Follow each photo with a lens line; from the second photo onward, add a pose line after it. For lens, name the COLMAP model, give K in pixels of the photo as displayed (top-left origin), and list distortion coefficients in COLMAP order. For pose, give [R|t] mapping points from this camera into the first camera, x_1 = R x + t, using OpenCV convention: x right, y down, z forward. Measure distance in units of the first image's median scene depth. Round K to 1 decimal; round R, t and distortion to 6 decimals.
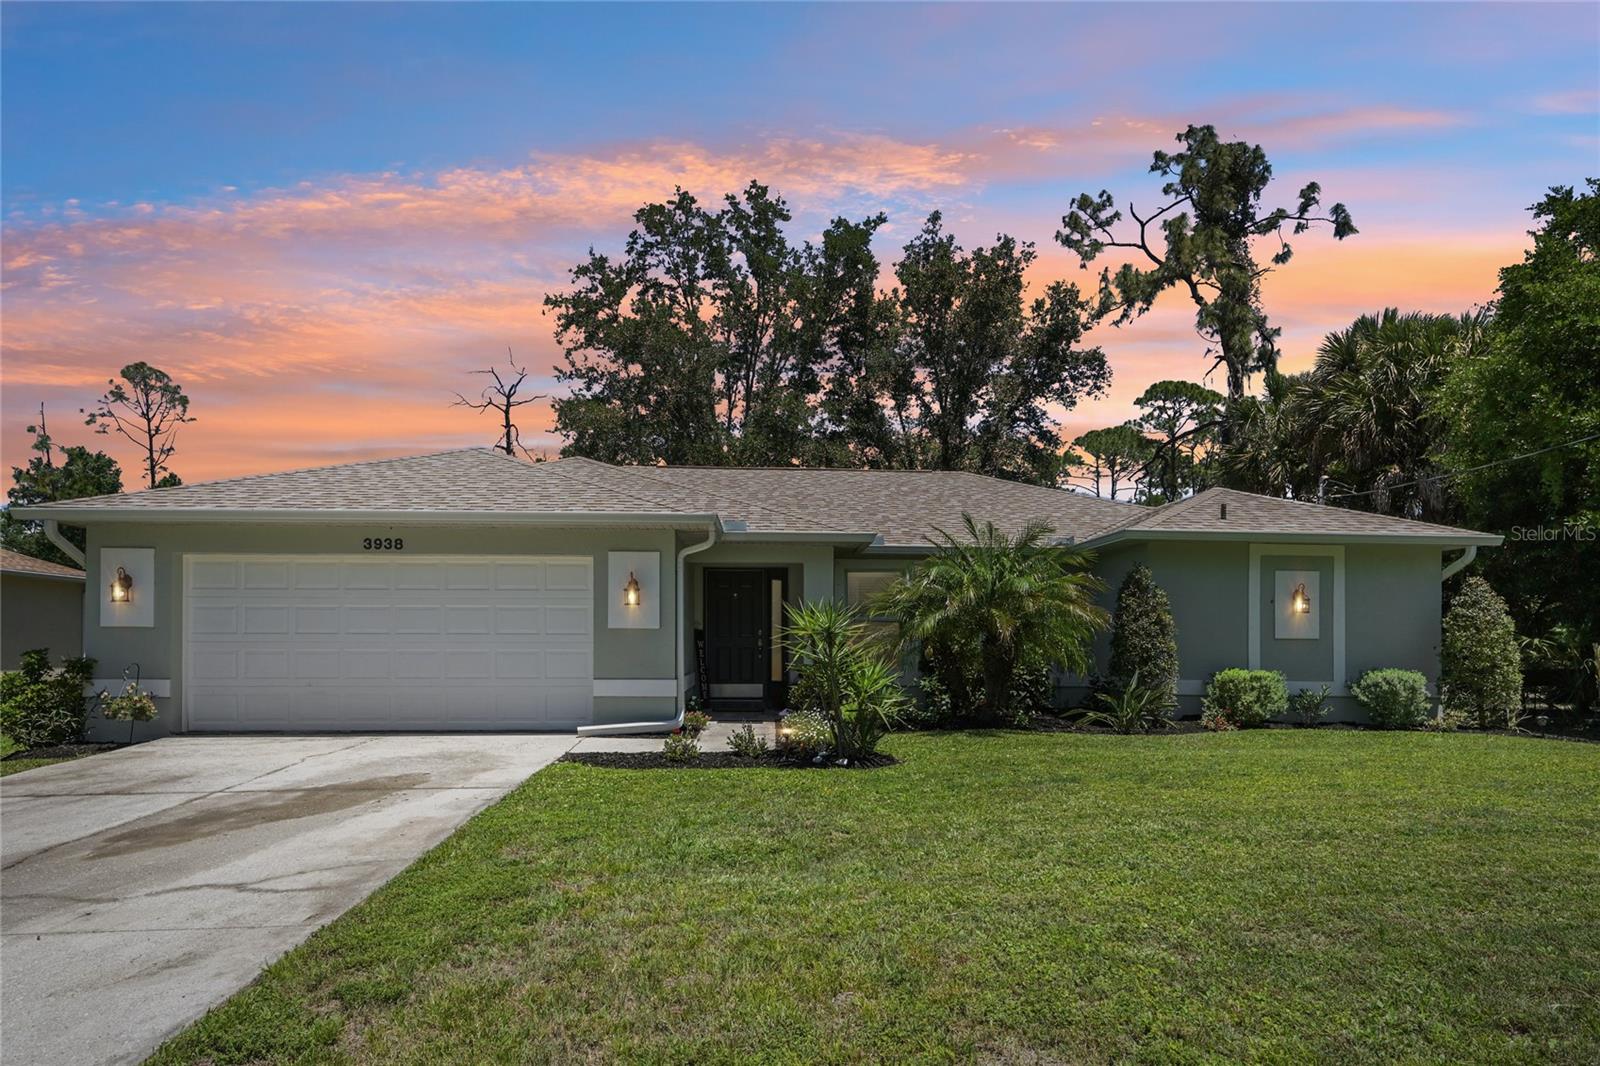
lens RADIAL K [[846.6, 0, 806.9], [0, 846.6, 614.3], [0, 0, 1]] dist [0.001197, -0.000433]
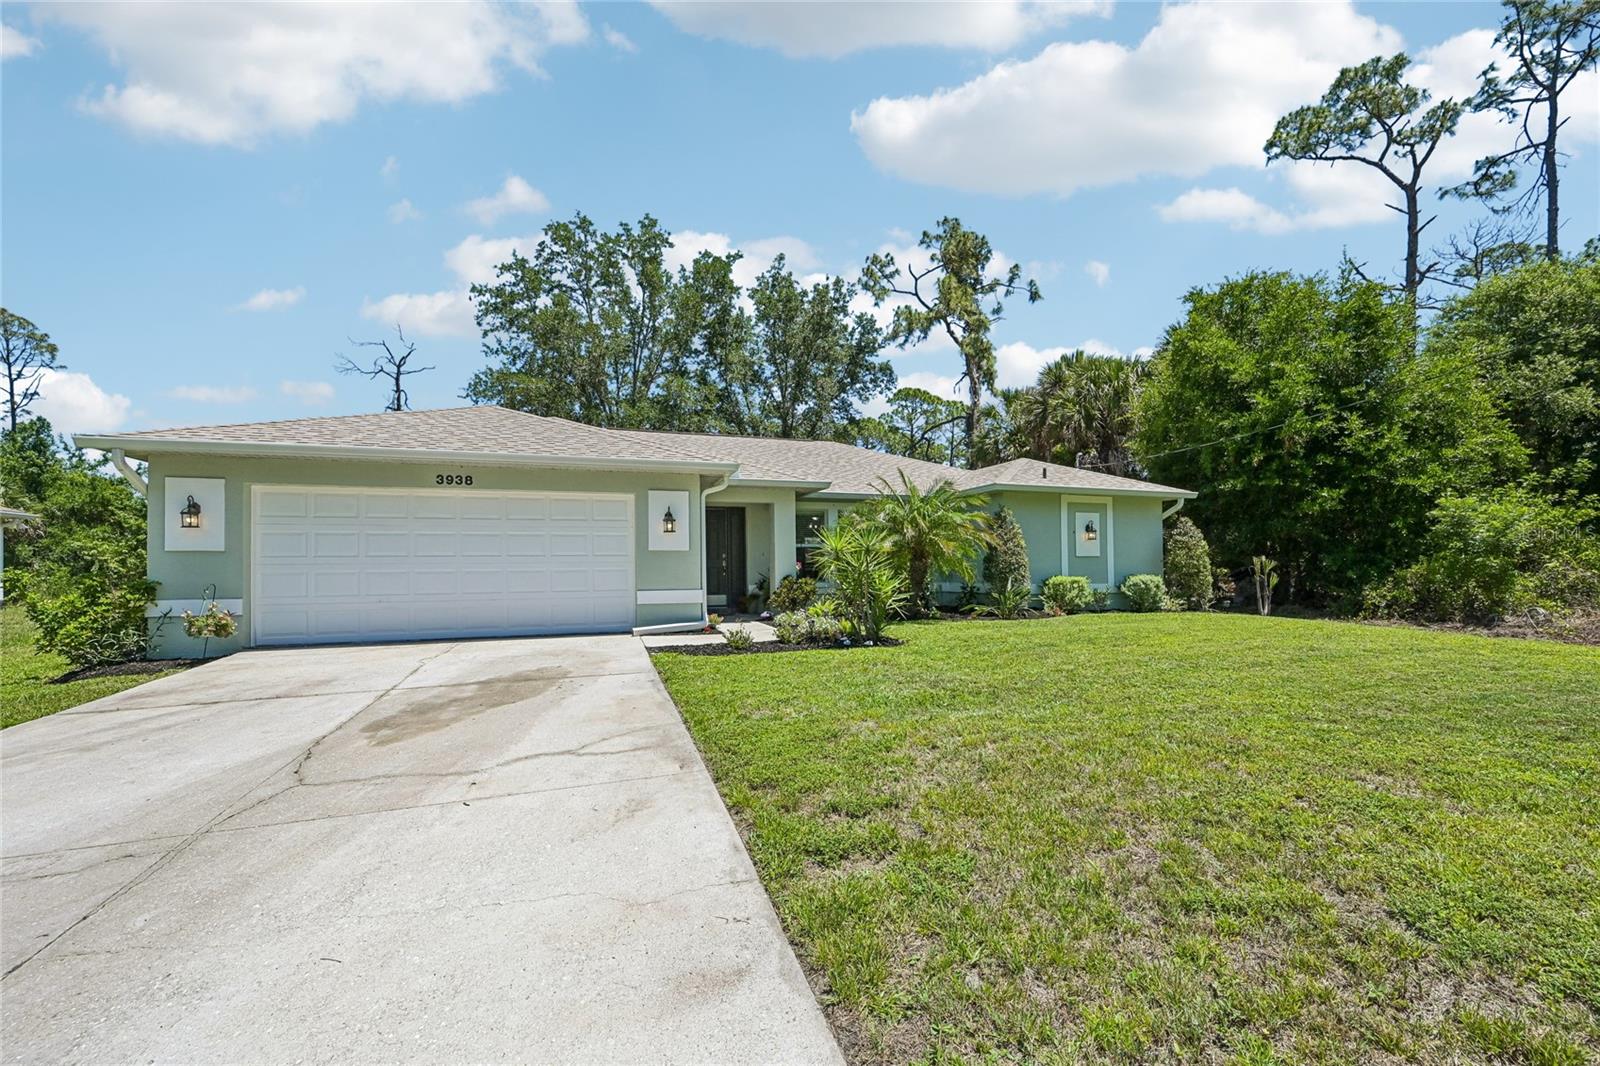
lens RADIAL K [[630.7, 0, 801.7], [0, 630.7, 542.2], [0, 0, 1]] dist [-0.000741, -0.000066]
pose [[0.965420, -0.001528, 0.260696, -0.079725], [0.004828, 0.999916, -0.012021, 0.005147], [-0.260655, 0.012864, 0.965346, 0.007625]]
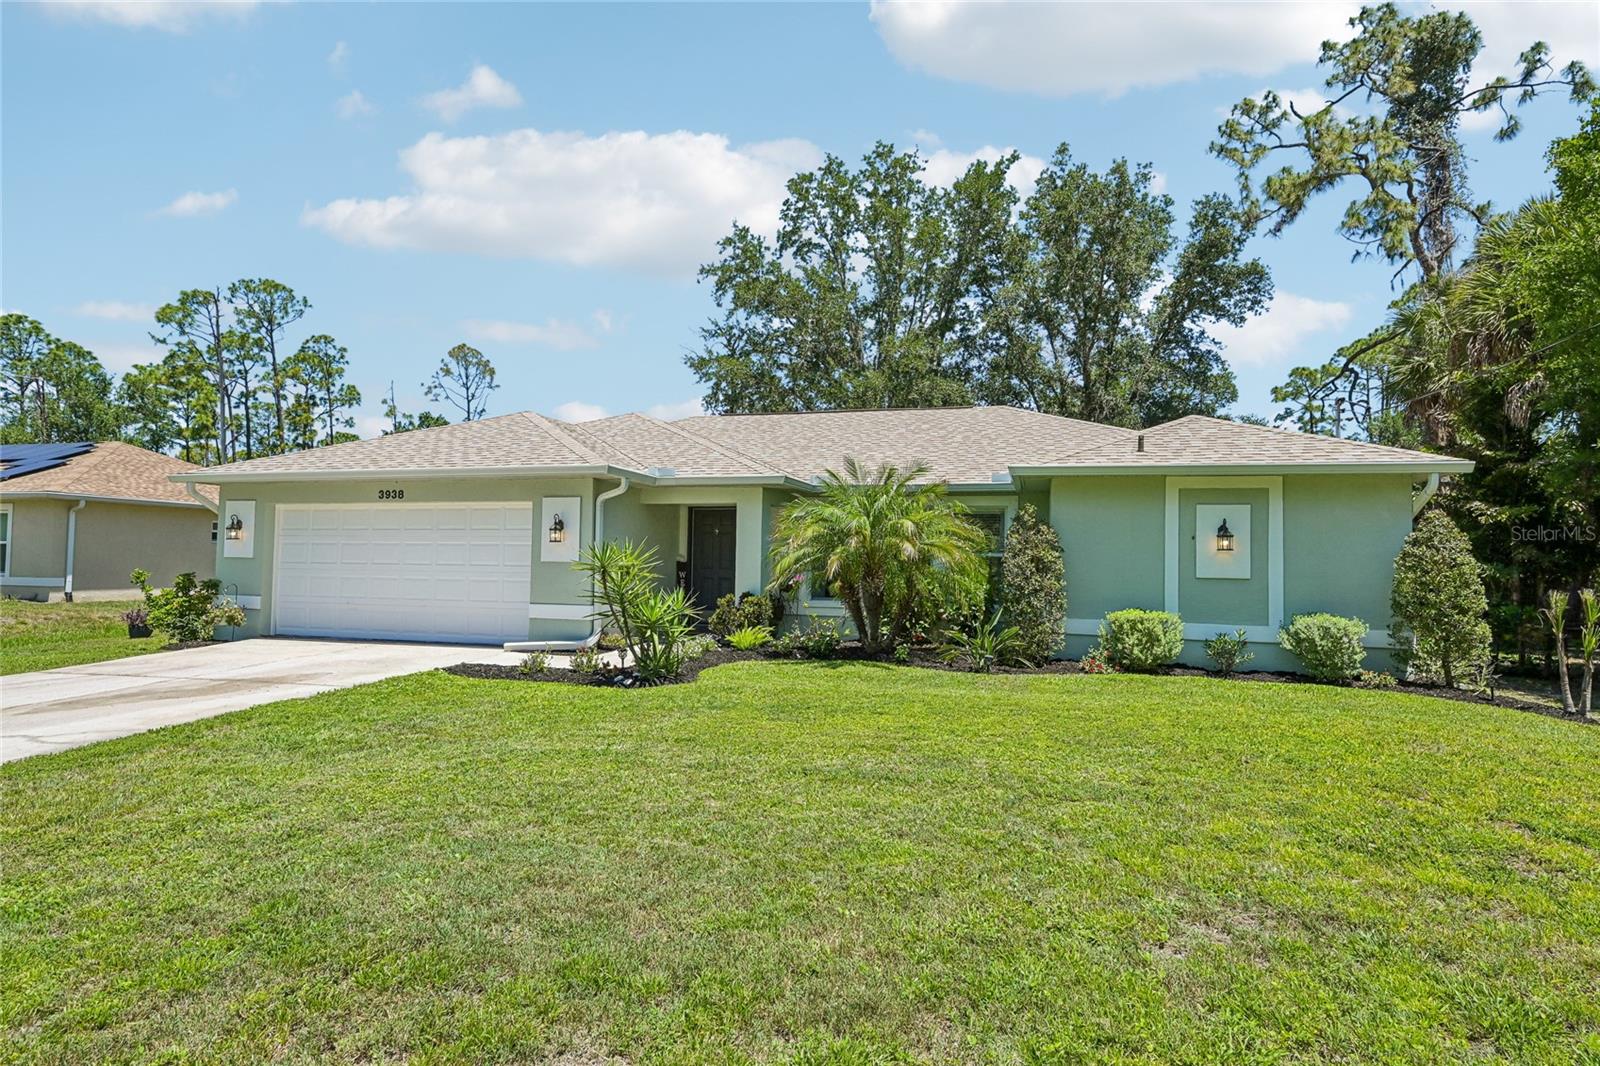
lens RADIAL K [[815.5, 0, 803.9], [0, 815.5, 509.2], [0, 0, 1]] dist [0.000802, -0.000102]
pose [[0.951631, -0.010595, -0.307061, 0.145856], [-0.001616, 0.999219, -0.039485, -0.003720], [0.307240, 0.038072, 0.950870, 0.004102]]
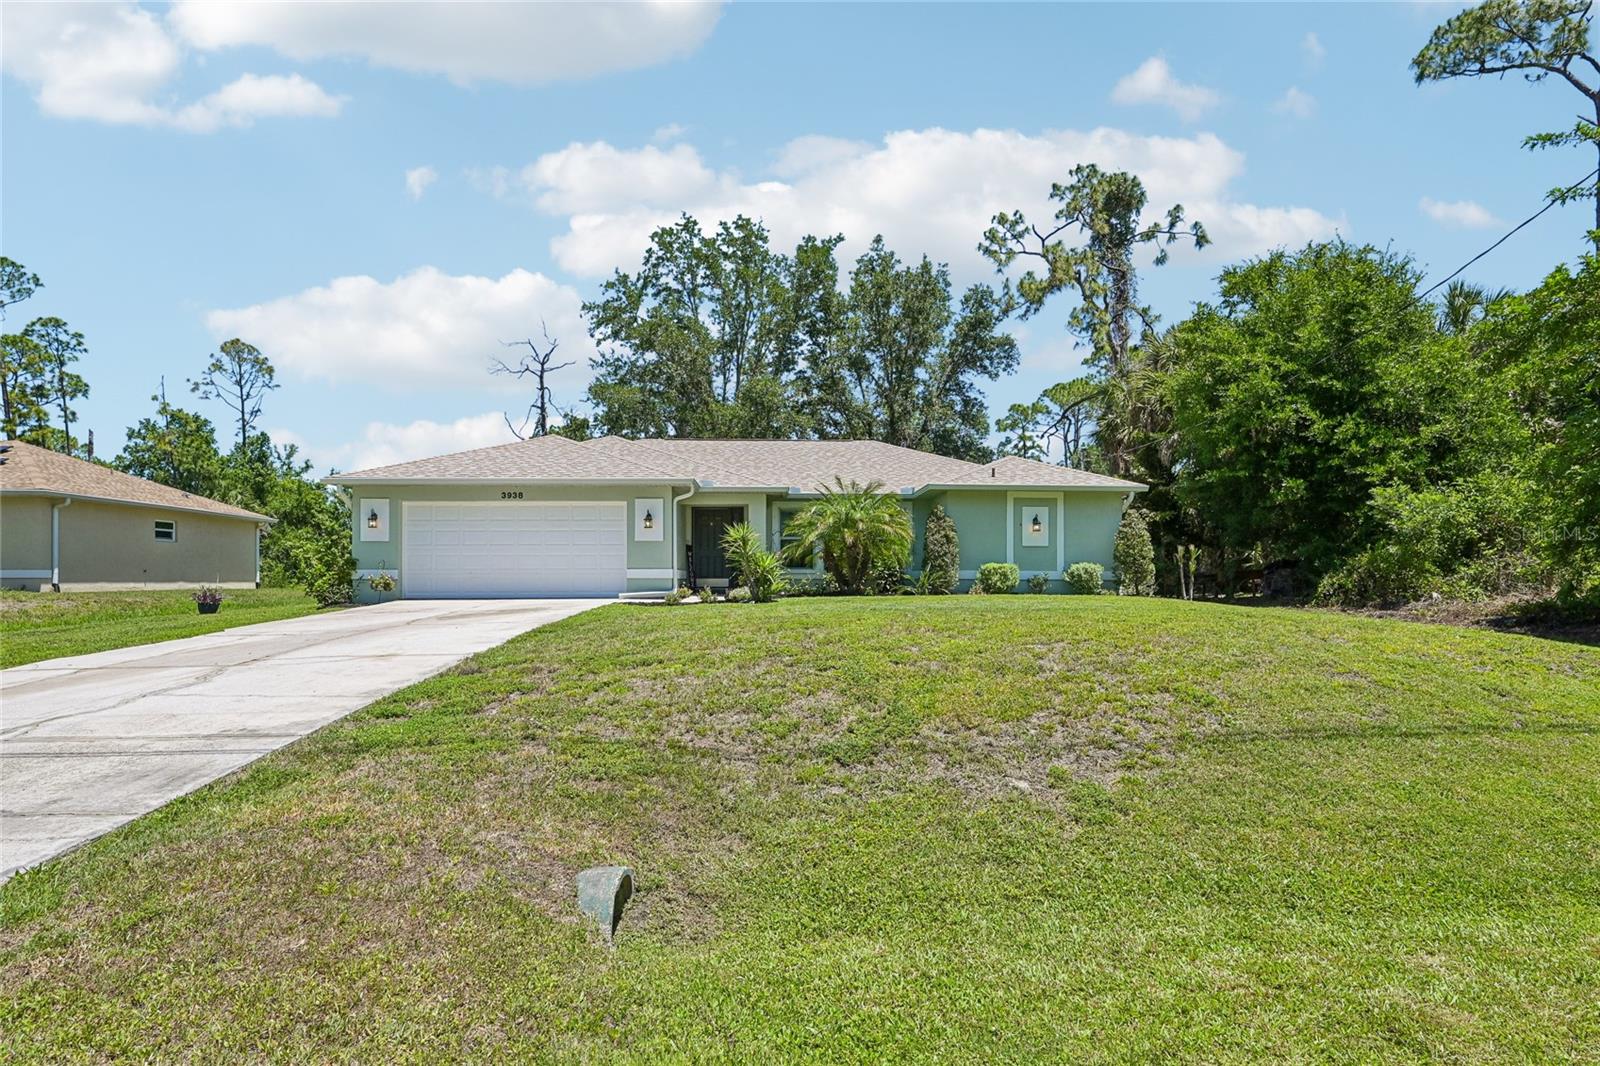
lens RADIAL K [[803.9, 0, 806.5], [0, 803.9, 533.6], [0, 0, 1]] dist [0.002206, -0.006796]
pose [[0.999940, -0.006177, -0.009063, 0.045588], [0.005967, 0.999717, -0.023023, 0.013143], [0.009202, 0.022967, 0.999694, -0.220956]]
